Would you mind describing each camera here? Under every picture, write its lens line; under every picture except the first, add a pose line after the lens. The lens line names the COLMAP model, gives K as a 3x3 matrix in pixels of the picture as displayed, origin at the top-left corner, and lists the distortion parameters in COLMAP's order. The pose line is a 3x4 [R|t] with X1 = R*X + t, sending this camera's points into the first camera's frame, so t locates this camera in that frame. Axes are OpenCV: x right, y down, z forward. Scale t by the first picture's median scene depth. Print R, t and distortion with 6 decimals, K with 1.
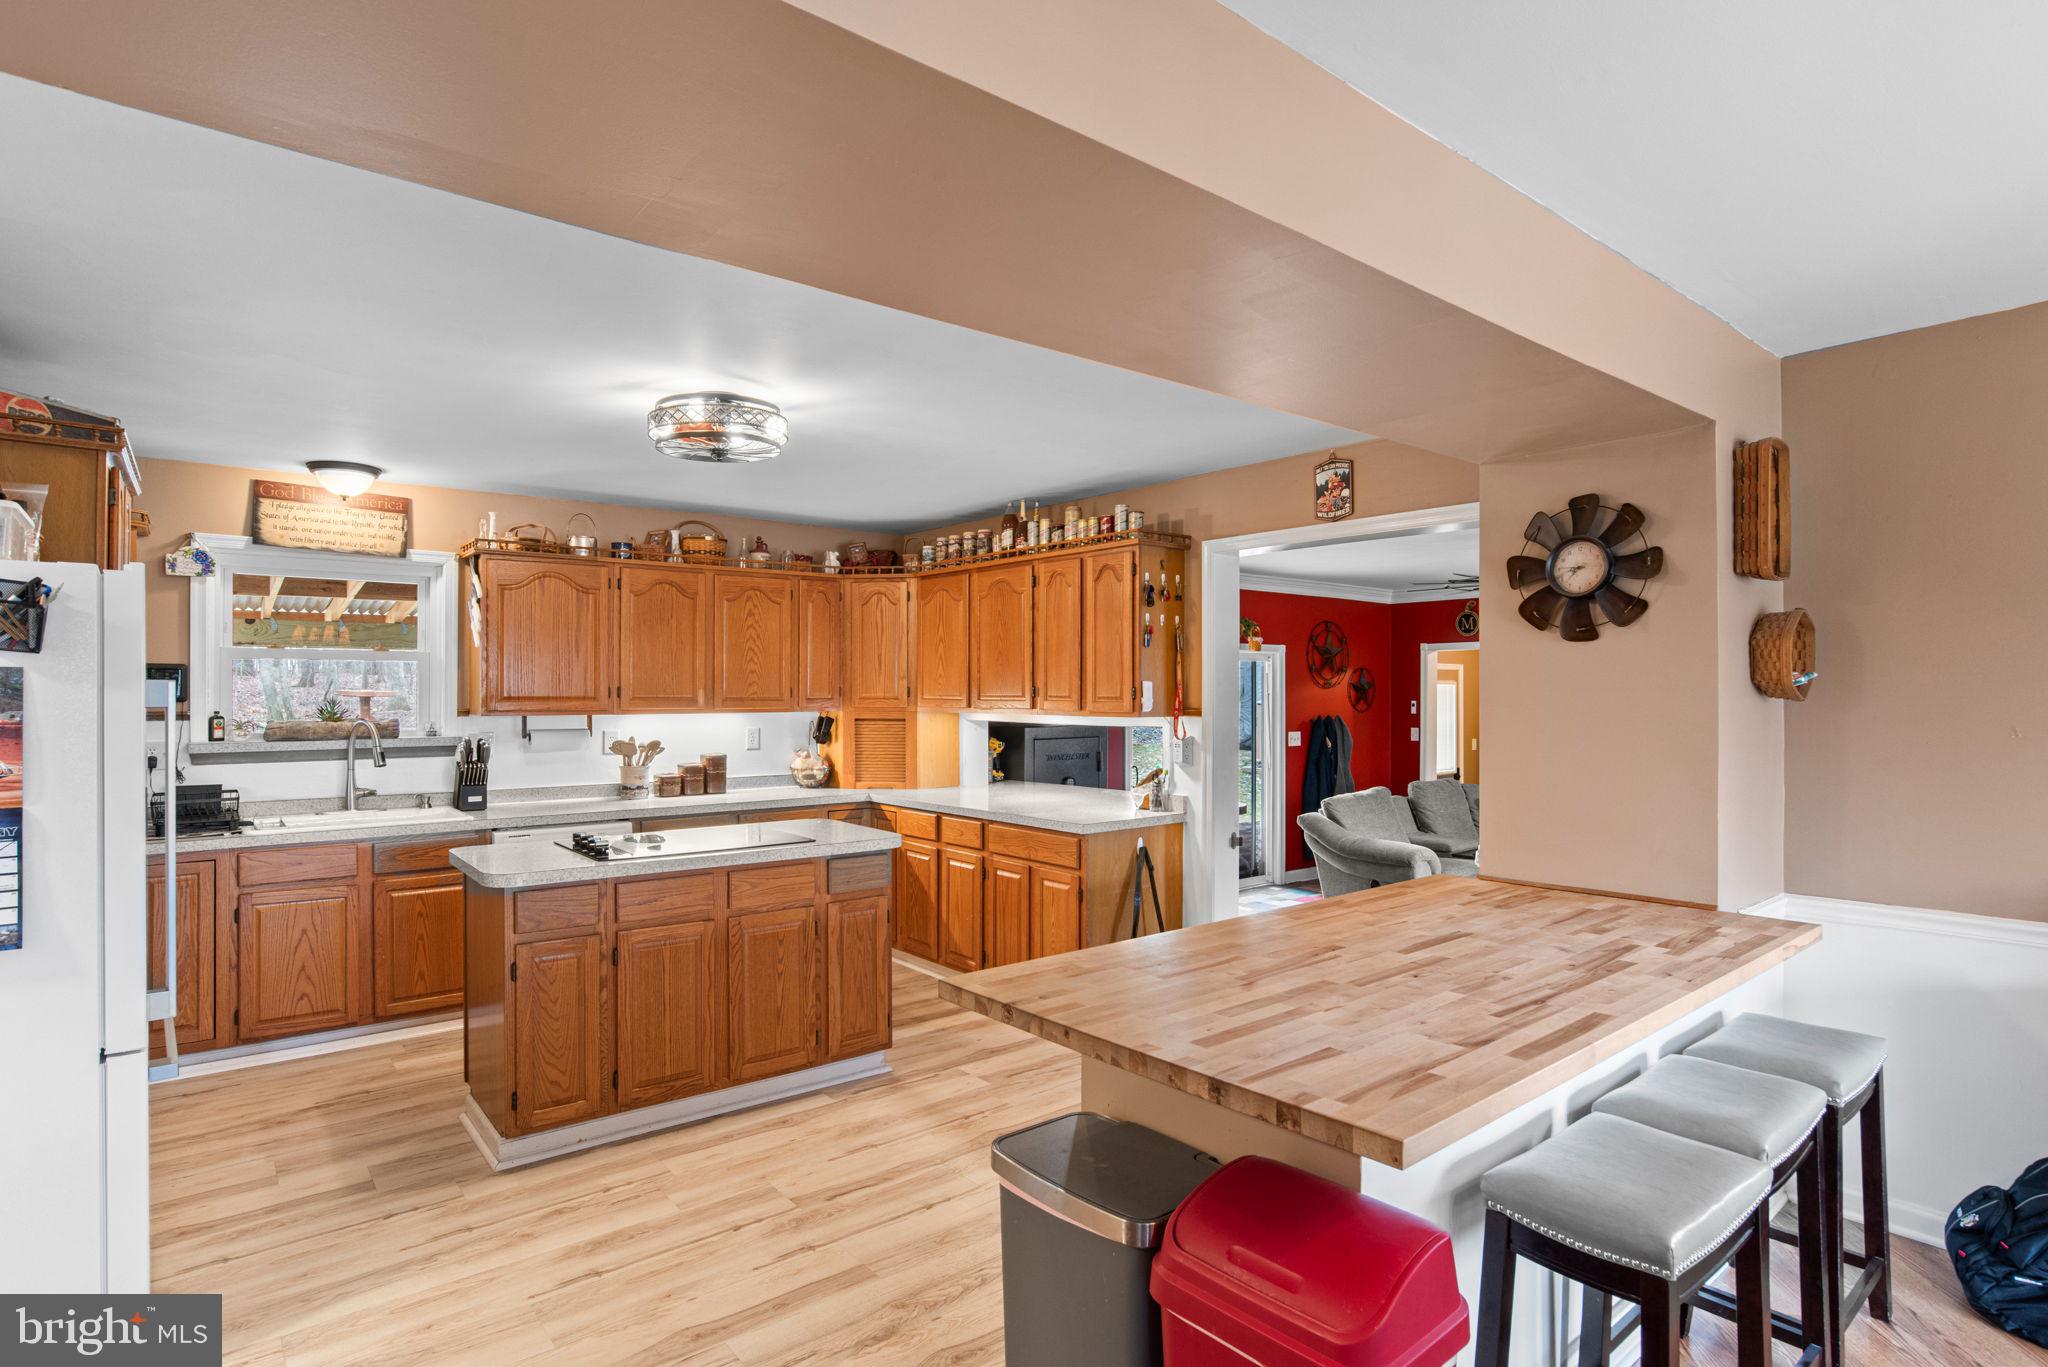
lens RADIAL K [[1056.9, 0, 1027.2], [0, 1056.9, 686.2], [0, 0, 1]] dist [-0.054738, 0.020817]
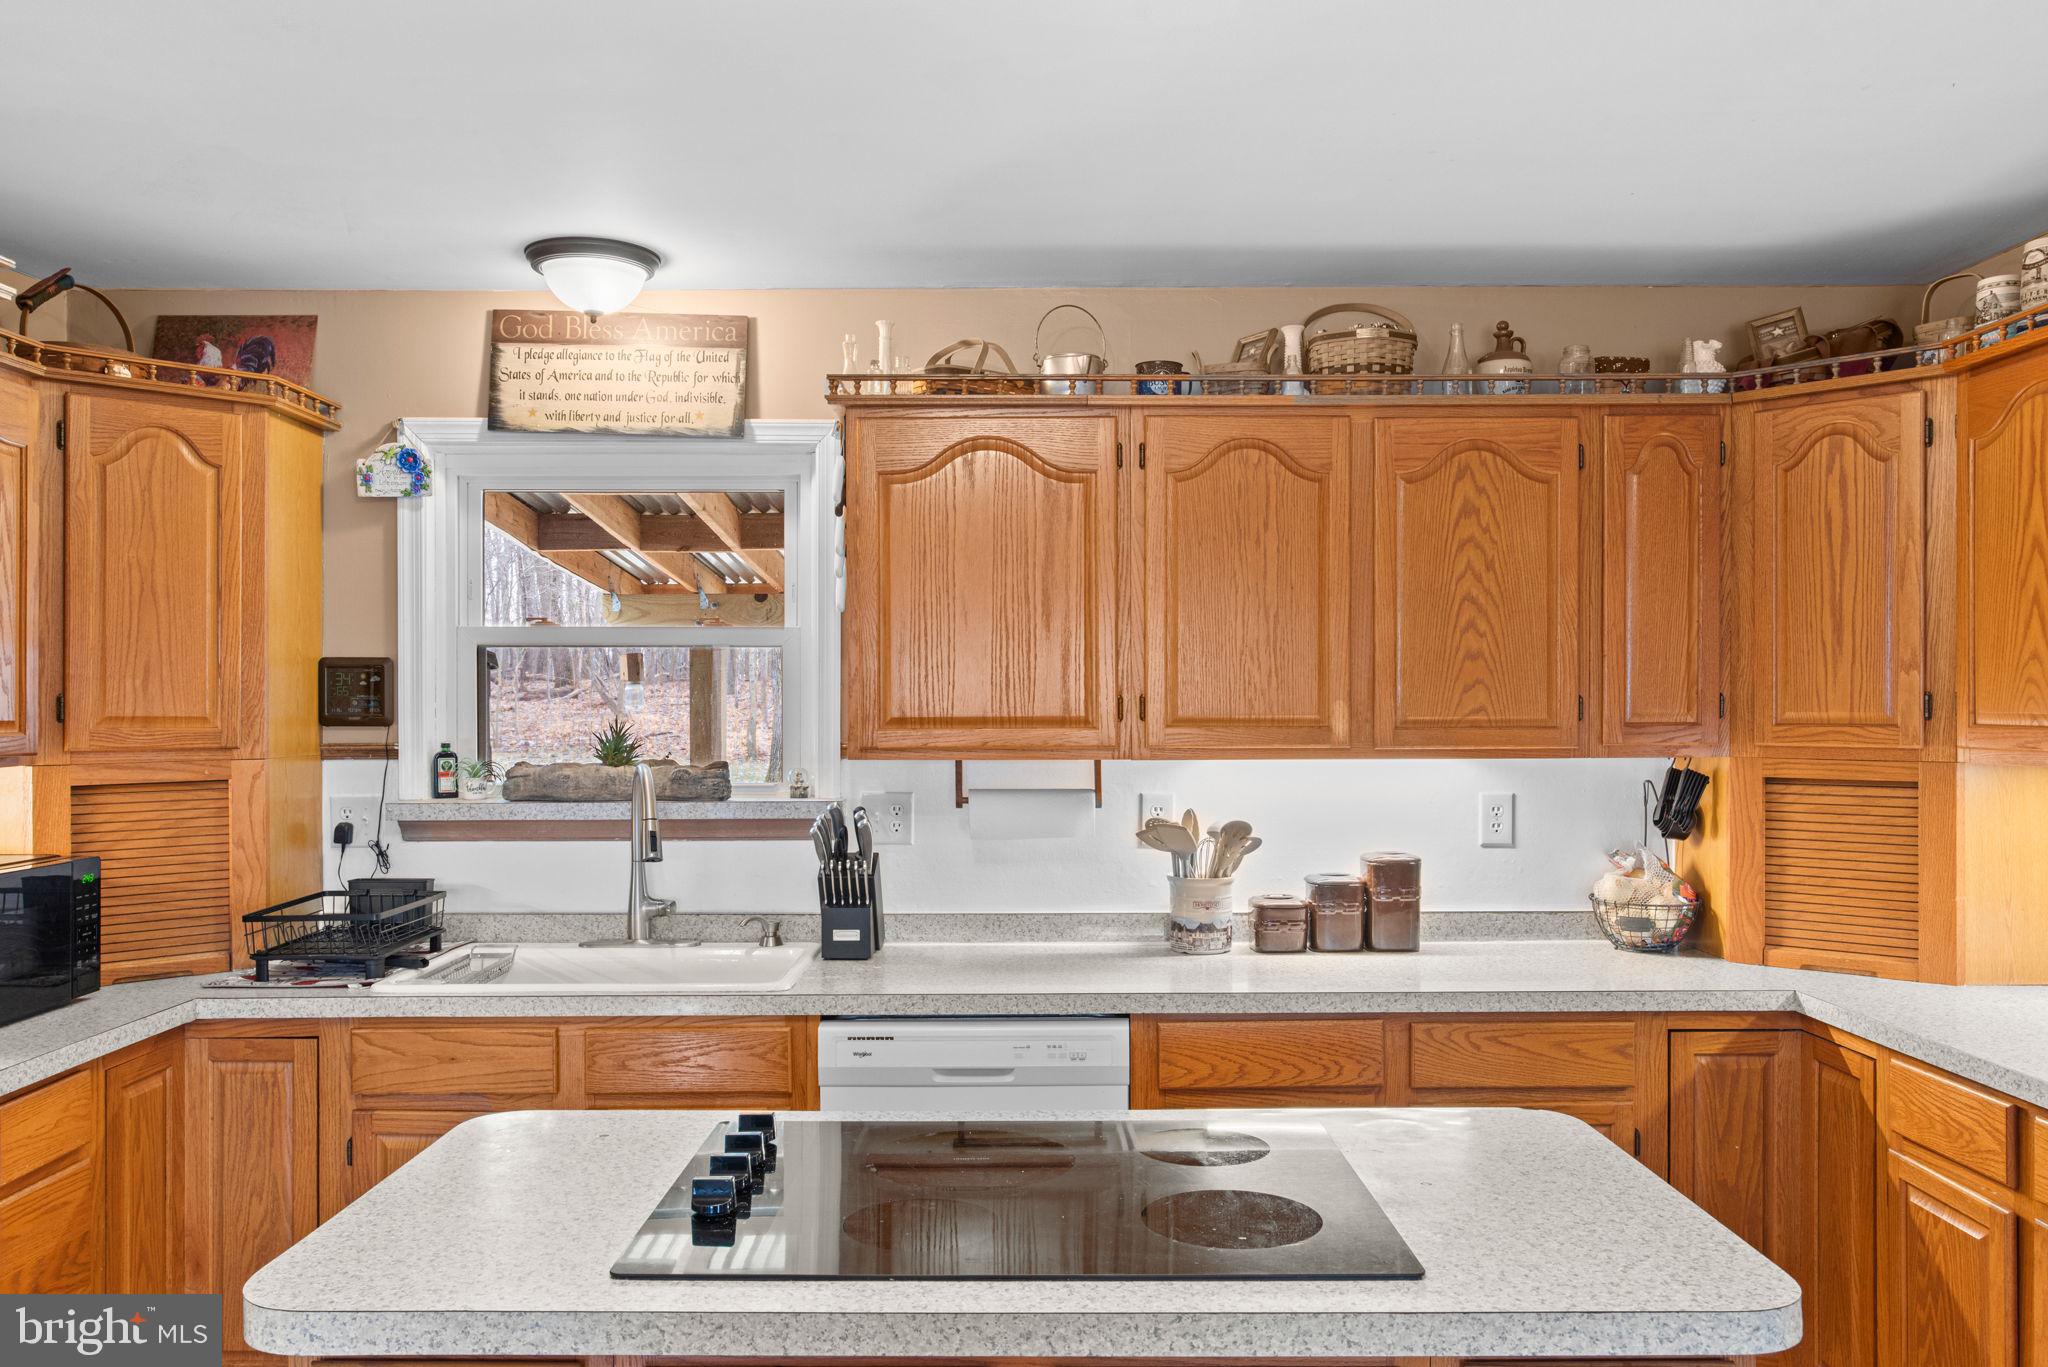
lens RADIAL K [[1545.5, 0, 1027.6], [0, 1545.5, 719.7], [0, 0, 1]] dist [-0.008244, 0.005355]
pose [[0.778861, 0.003406, -0.627188, -0.027966], [0.004777, 0.999924, 0.011361, 0.003257], [0.627179, -0.011845, 0.778785, 0.474459]]
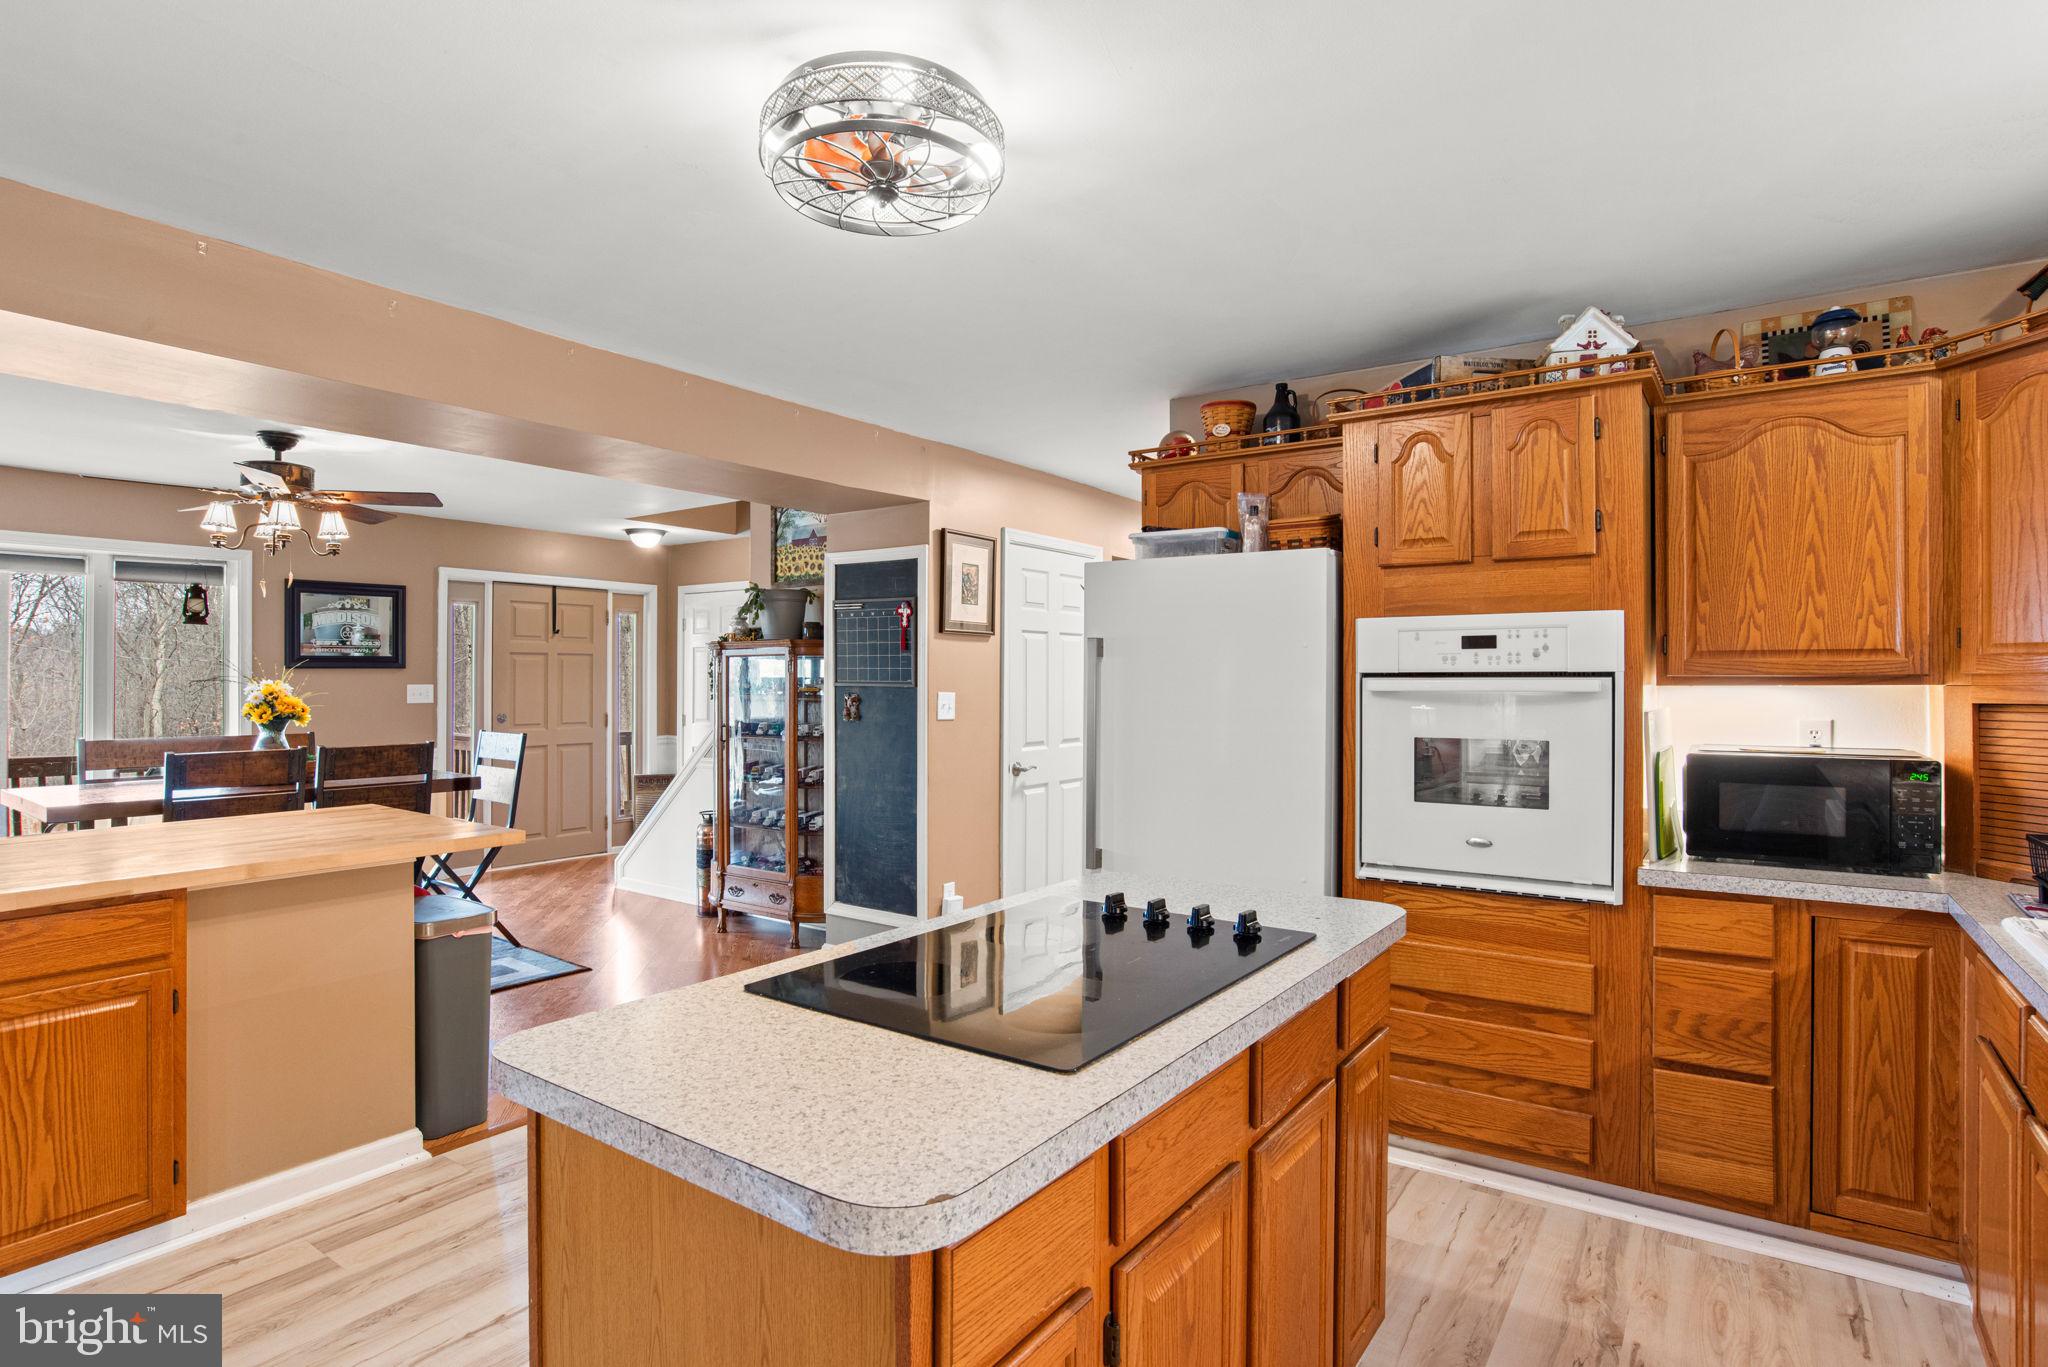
lens RADIAL K [[1056.9, 0, 1027.2], [0, 1056.9, 686.2], [0, 0, 1]] dist [-0.054738, 0.020817]
pose [[-0.962841, -0.002903, -0.270054, -0.146442], [-0.002067, 0.999992, -0.003378, 0.028196], [0.270062, -0.002694, -0.962839, 1.036510]]
